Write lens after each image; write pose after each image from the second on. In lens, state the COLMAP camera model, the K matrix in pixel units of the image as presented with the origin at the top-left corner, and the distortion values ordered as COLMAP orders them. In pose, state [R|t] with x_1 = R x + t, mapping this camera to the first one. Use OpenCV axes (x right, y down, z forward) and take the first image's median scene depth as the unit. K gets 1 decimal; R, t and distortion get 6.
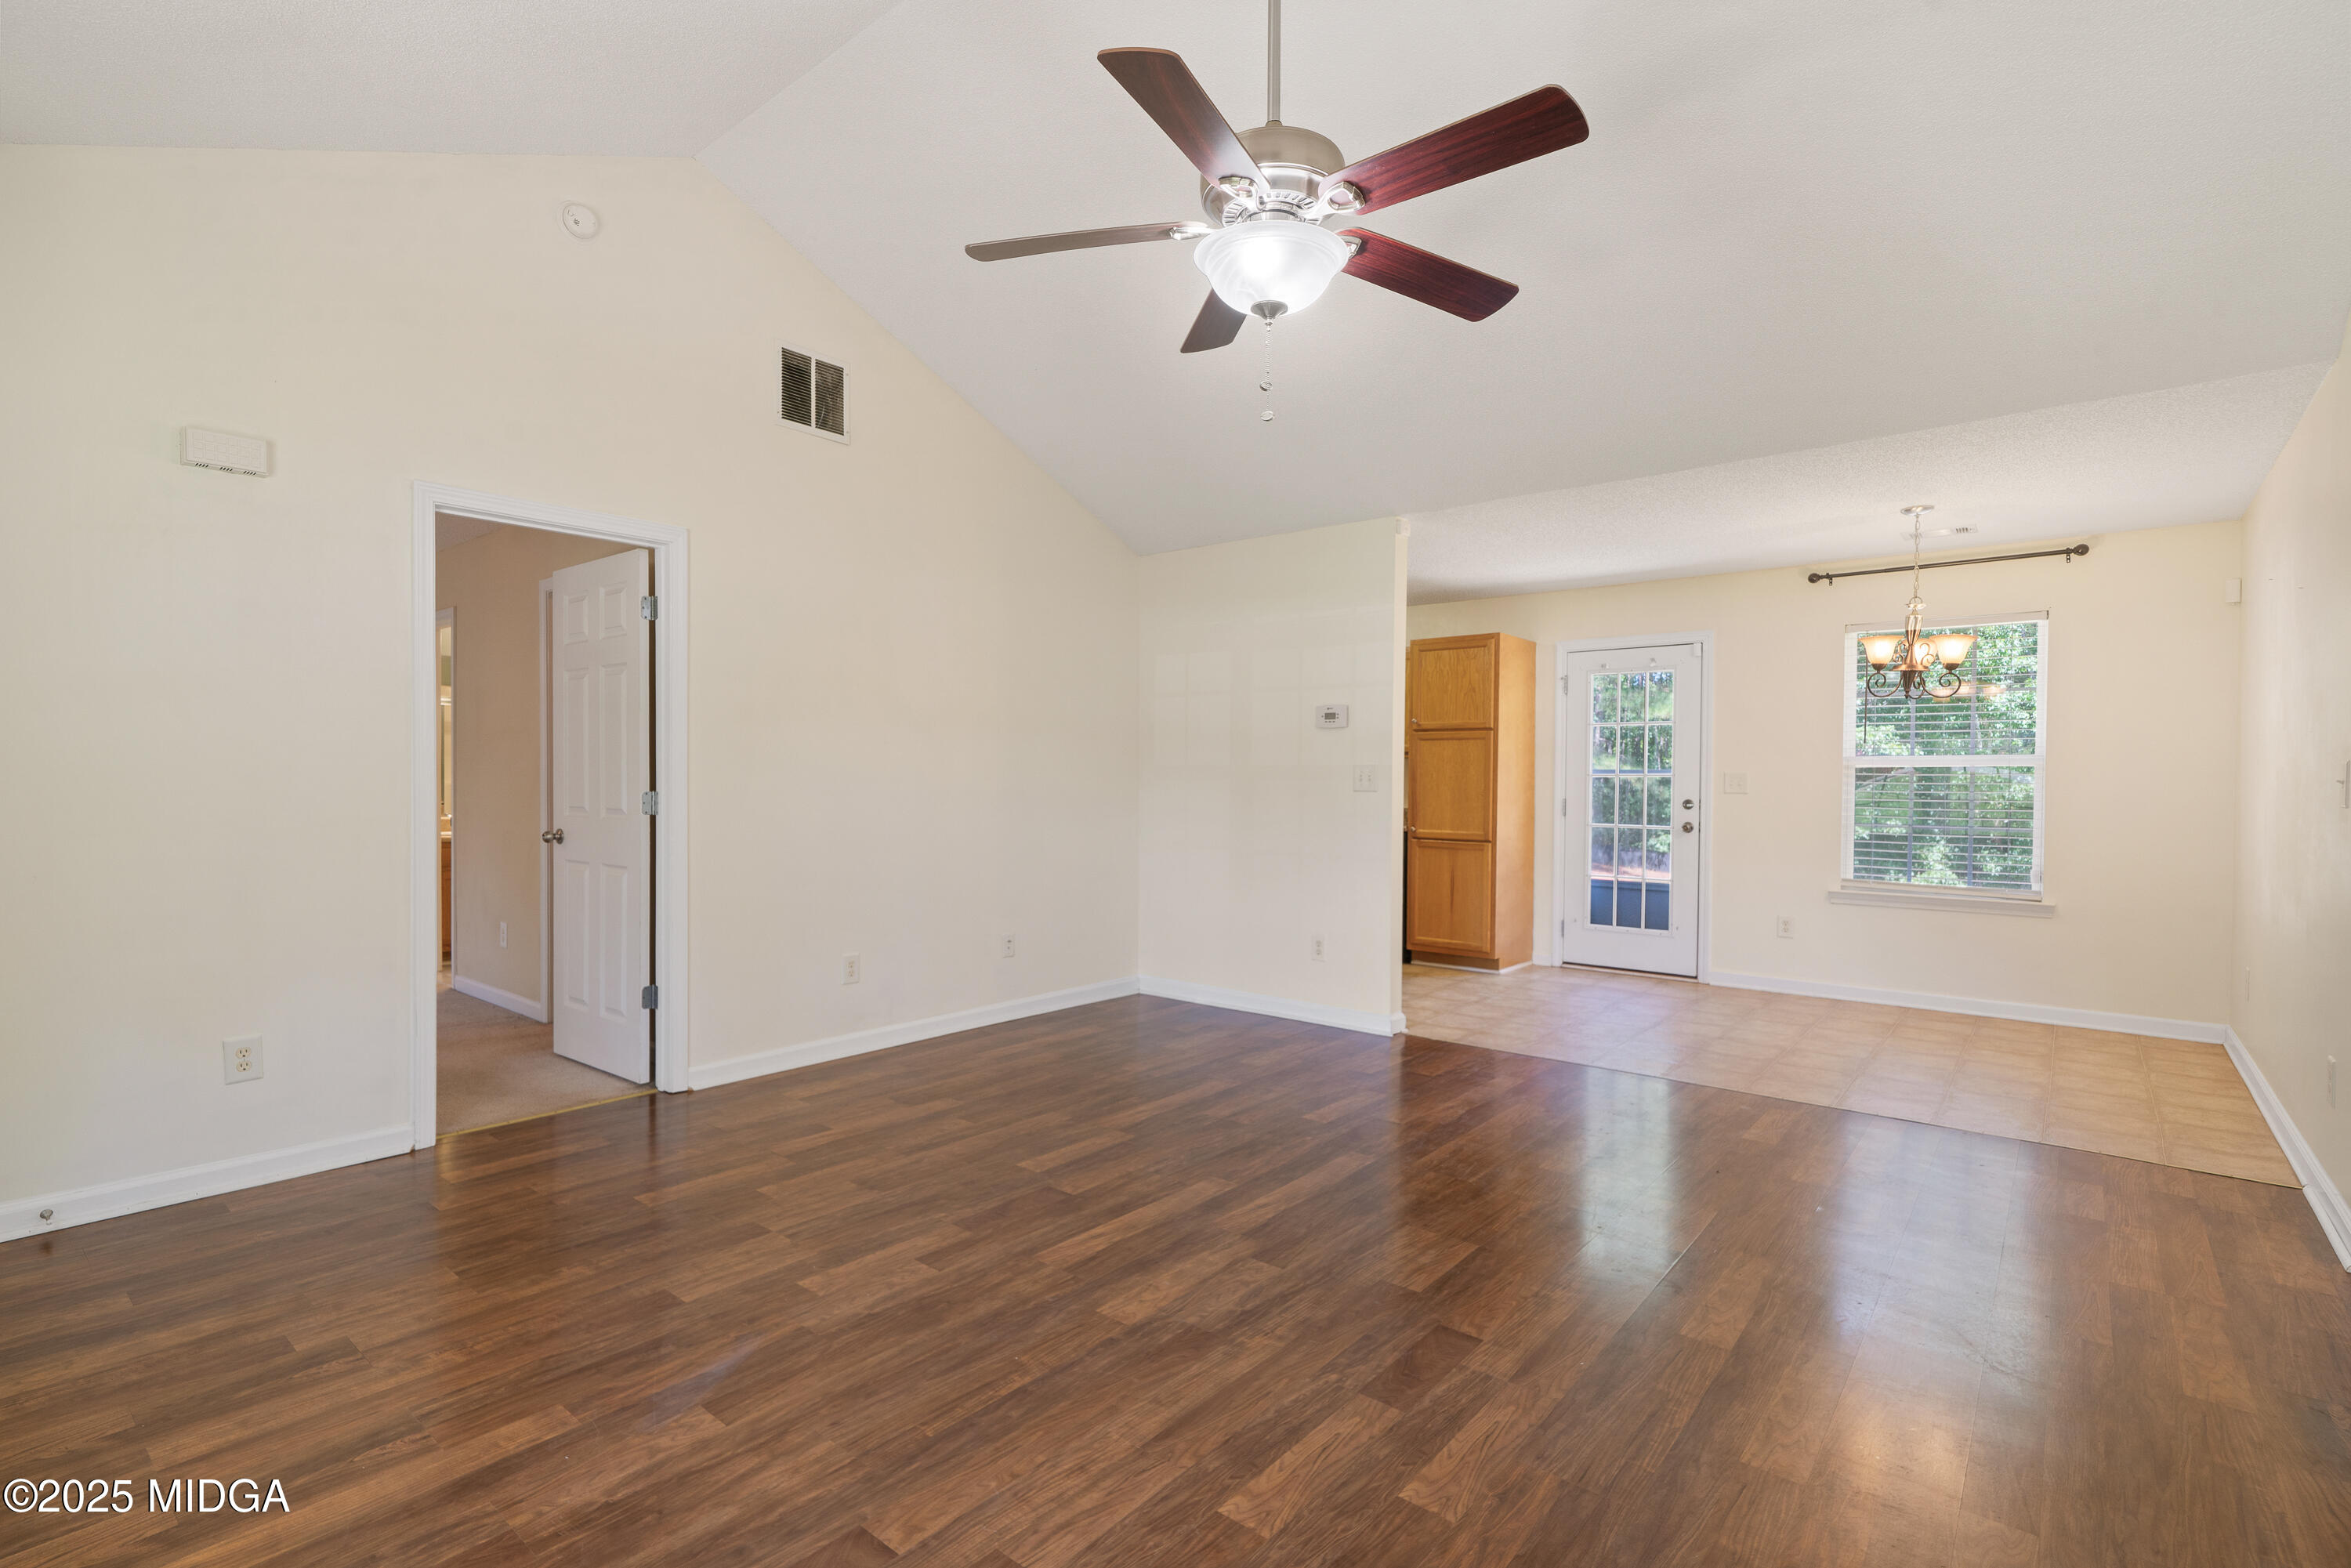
lens RADIAL K [[1101.2, 0, 1153.8], [0, 1101.2, 796.8], [0, 0, 1]] dist [0.002806, 0.000315]
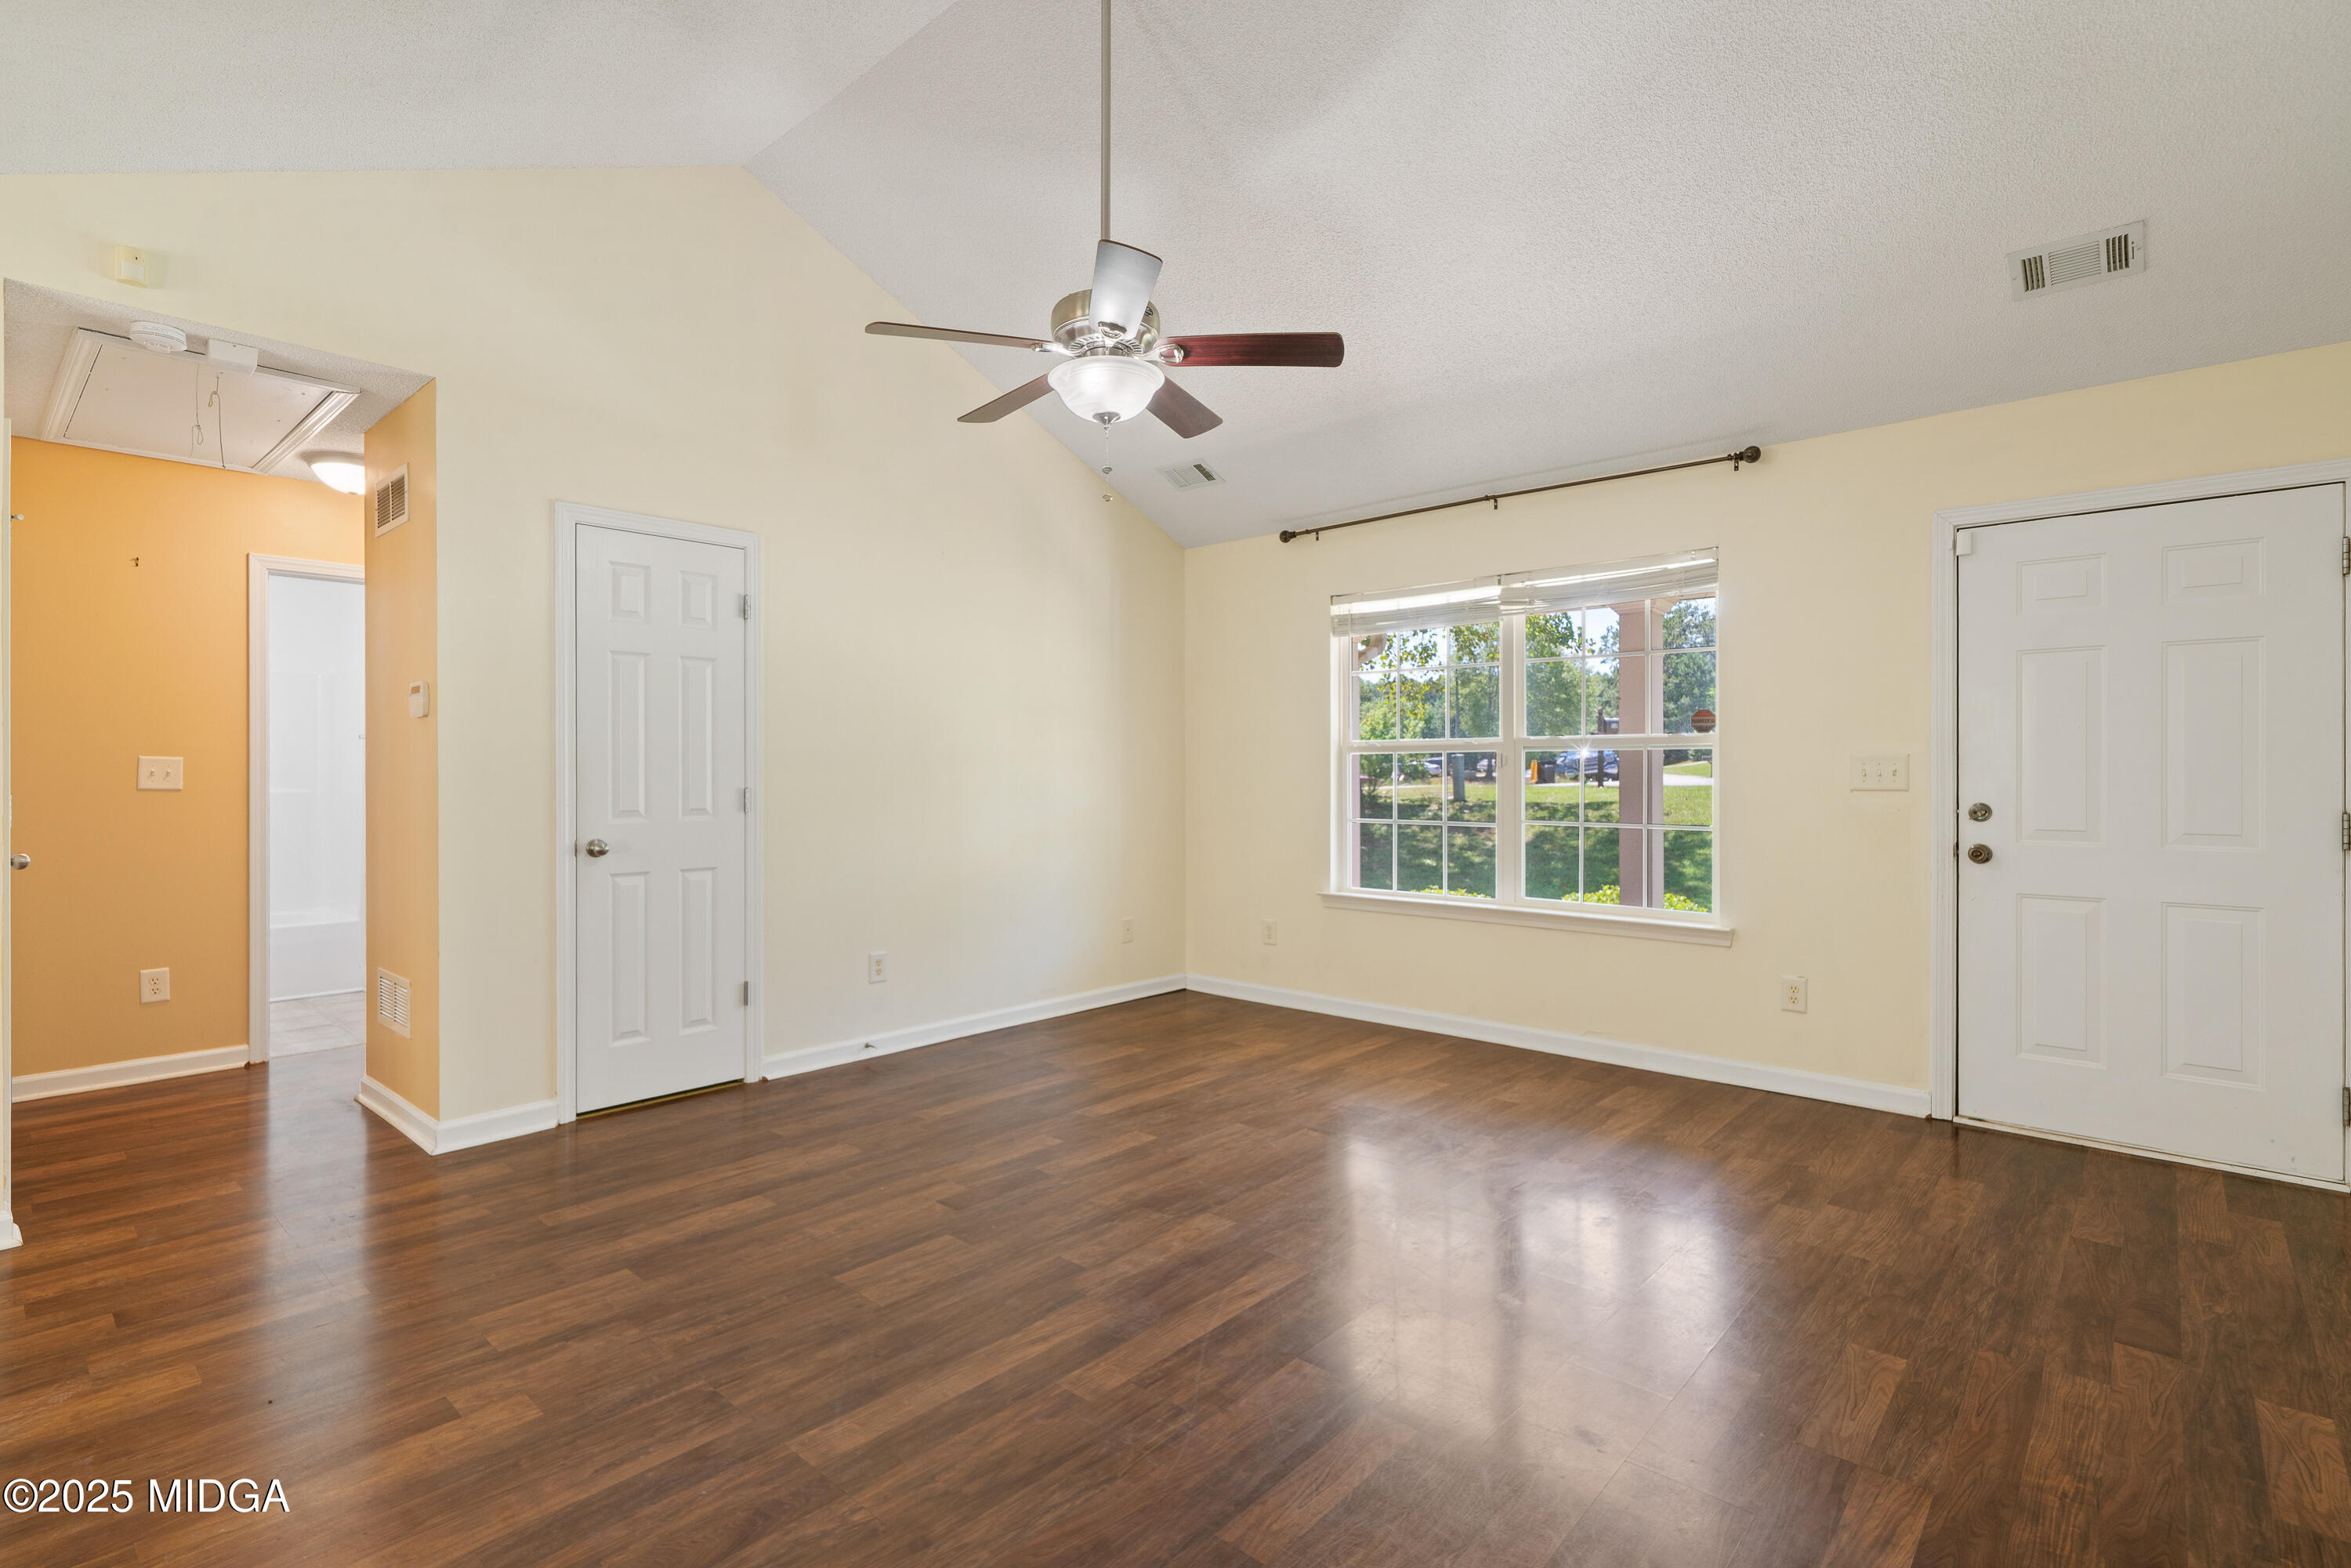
lens RADIAL K [[1101.2, 0, 1152.5], [0, 1101.2, 770.8], [0, 0, 1]] dist [0.002806, 0.000315]
pose [[-0.999140, -0.007954, 0.040702, -0.002753], [-0.007418, 0.999884, 0.013311, -0.014154], [-0.040803, 0.012997, -0.999083, 0.886555]]
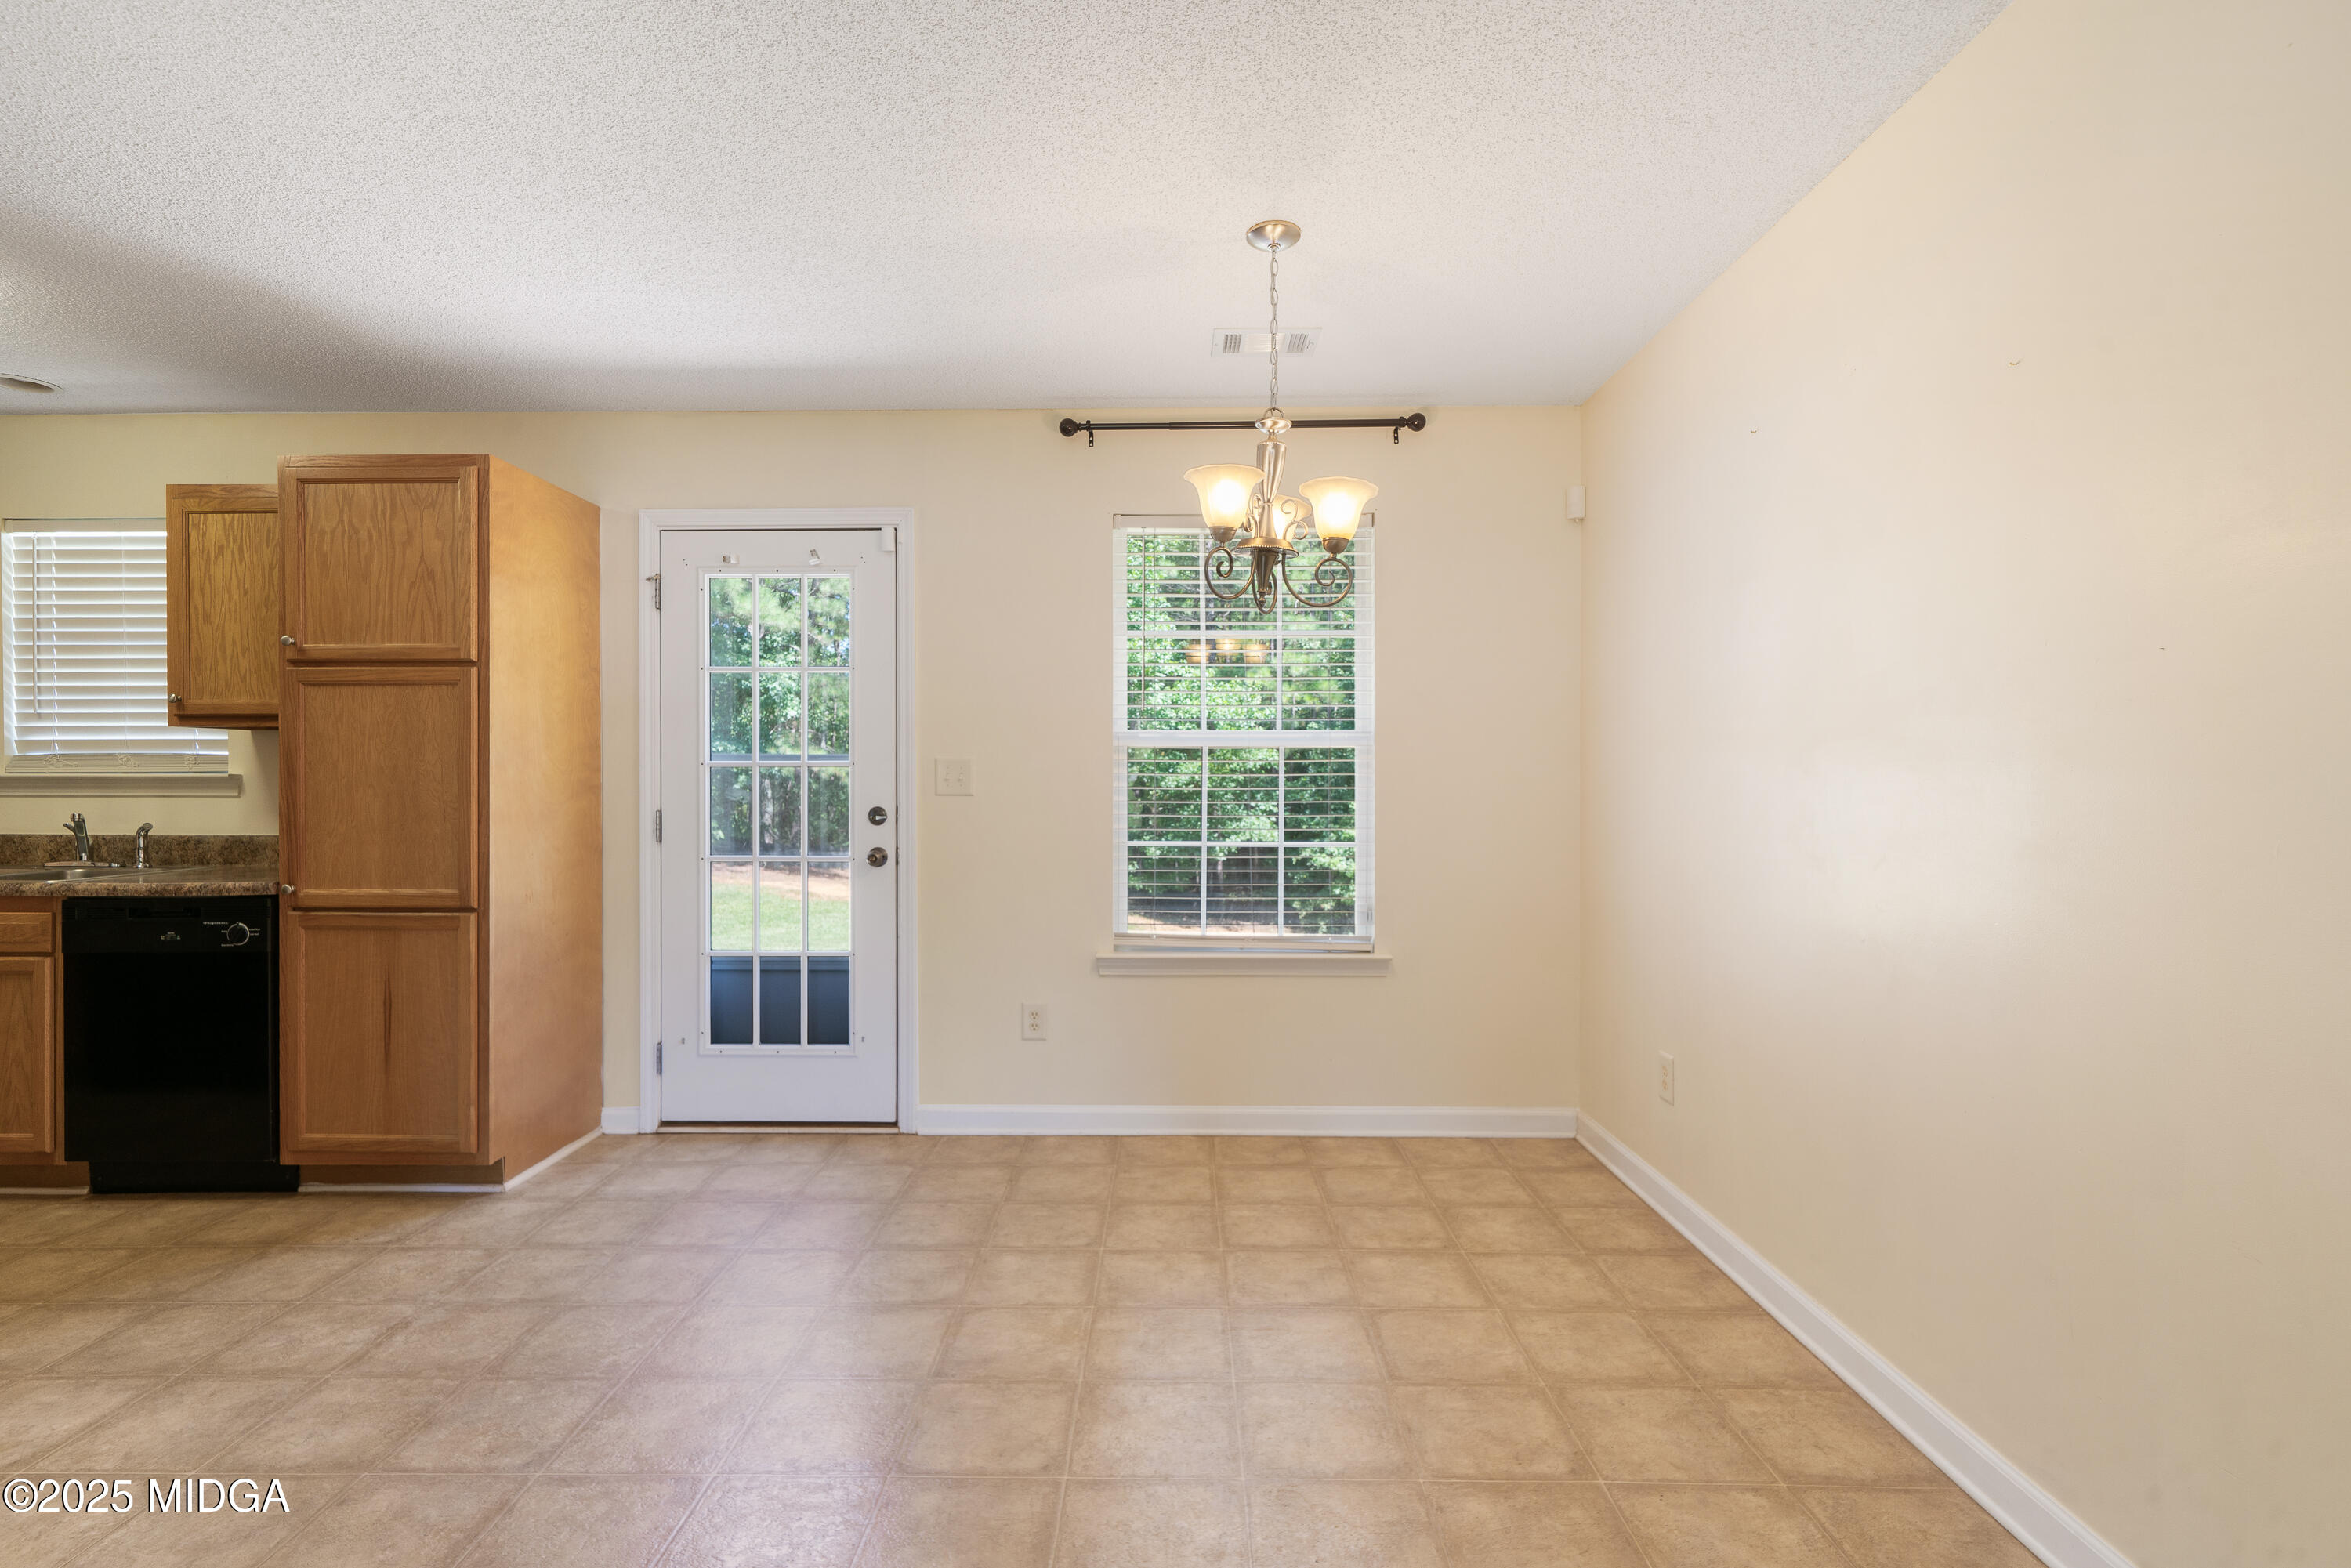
lens RADIAL K [[1101.2, 0, 1159.2], [0, 1101.2, 779.7], [0, 0, 1]] dist [0.002806, 0.000315]
pose [[0.776719, -0.009653, 0.629773, 0.267409], [0.017244, 0.999834, -0.005943, -0.006101], [-0.629611, 0.015476, 0.776756, 0.521171]]
